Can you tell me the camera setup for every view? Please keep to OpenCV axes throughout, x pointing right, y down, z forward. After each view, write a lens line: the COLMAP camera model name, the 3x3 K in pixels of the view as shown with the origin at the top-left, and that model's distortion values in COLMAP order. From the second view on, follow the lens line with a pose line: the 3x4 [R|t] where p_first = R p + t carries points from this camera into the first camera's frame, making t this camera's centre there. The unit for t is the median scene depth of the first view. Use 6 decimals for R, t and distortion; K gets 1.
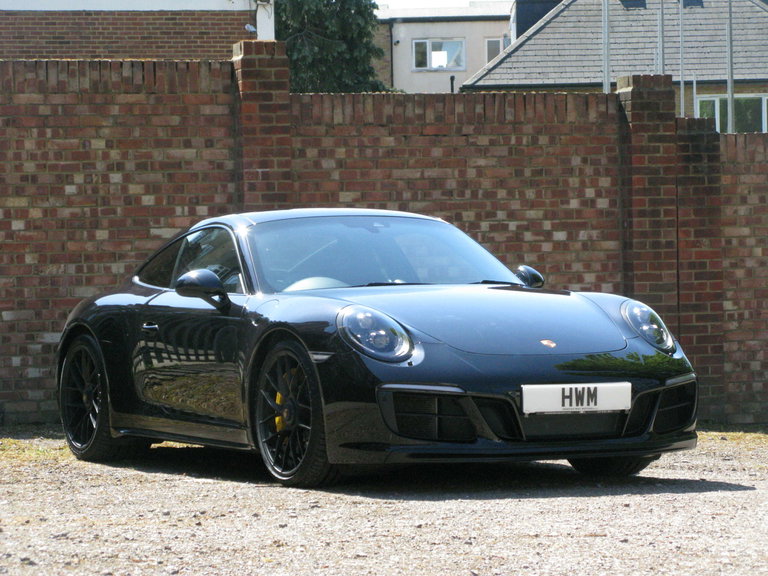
lens RADIAL K [[2562.8, 0, 384.0], [0, 2562.8, 288.0], [0, 0, 1]] dist [0.197336, -0.114539]
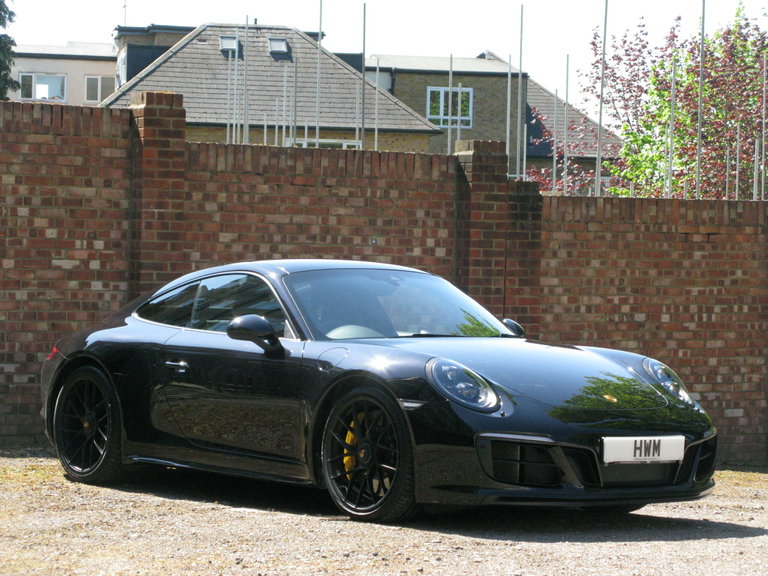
lens RADIAL K [[2238.6, 0, 384.0], [0, 2238.6, 288.0], [0, 0, 1]] dist [0.124057, 0.566955]
pose [[0.977400, 0.038937, 0.207780, -0.149377], [-0.038298, 0.999241, -0.007097, -0.009781], [-0.207899, -0.001021, 0.978150, 0.045565]]
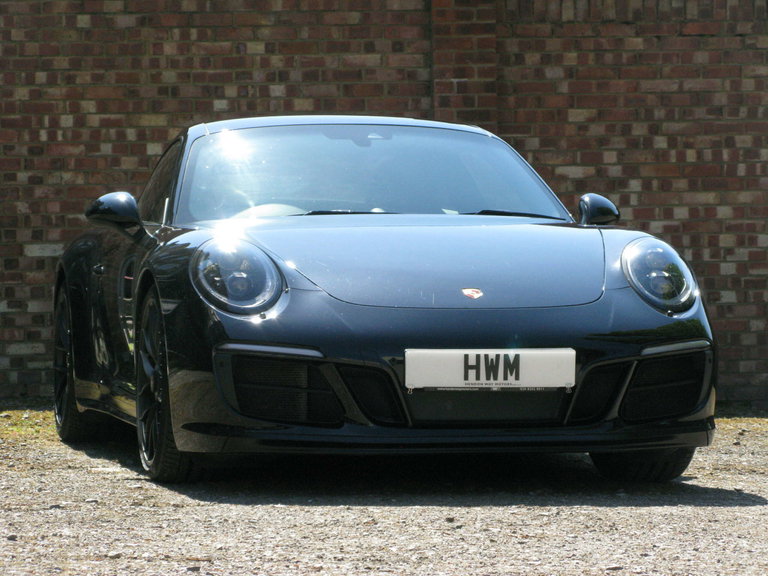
lens RADIAL K [[2958.9, 0, 384.0], [0, 2958.9, 288.0], [0, 0, 1]] dist [0.186408, -0.867690]
pose [[0.966797, 0.015804, -0.255056, 0.160395], [-0.013140, 0.999840, 0.012146, 0.006602], [0.255207, -0.008392, 0.966850, 0.120426]]
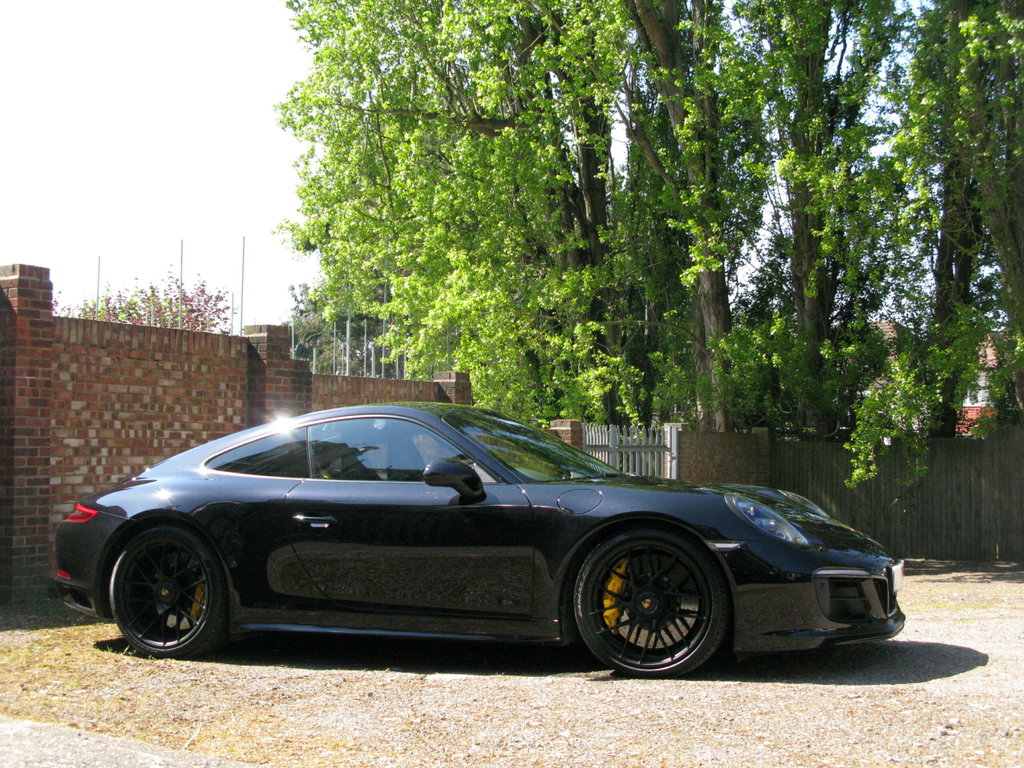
lens RADIAL K [[1319.4, 0, 512.0], [0, 1319.4, 384.0], [0, 0, 1]] dist [-0.068609, 0.044761]
pose [[0.740775, 0.054936, 0.669503, -0.273944], [-0.000207, 0.996669, -0.081552, 0.003777], [-0.671753, 0.060273, 0.738319, 0.427248]]
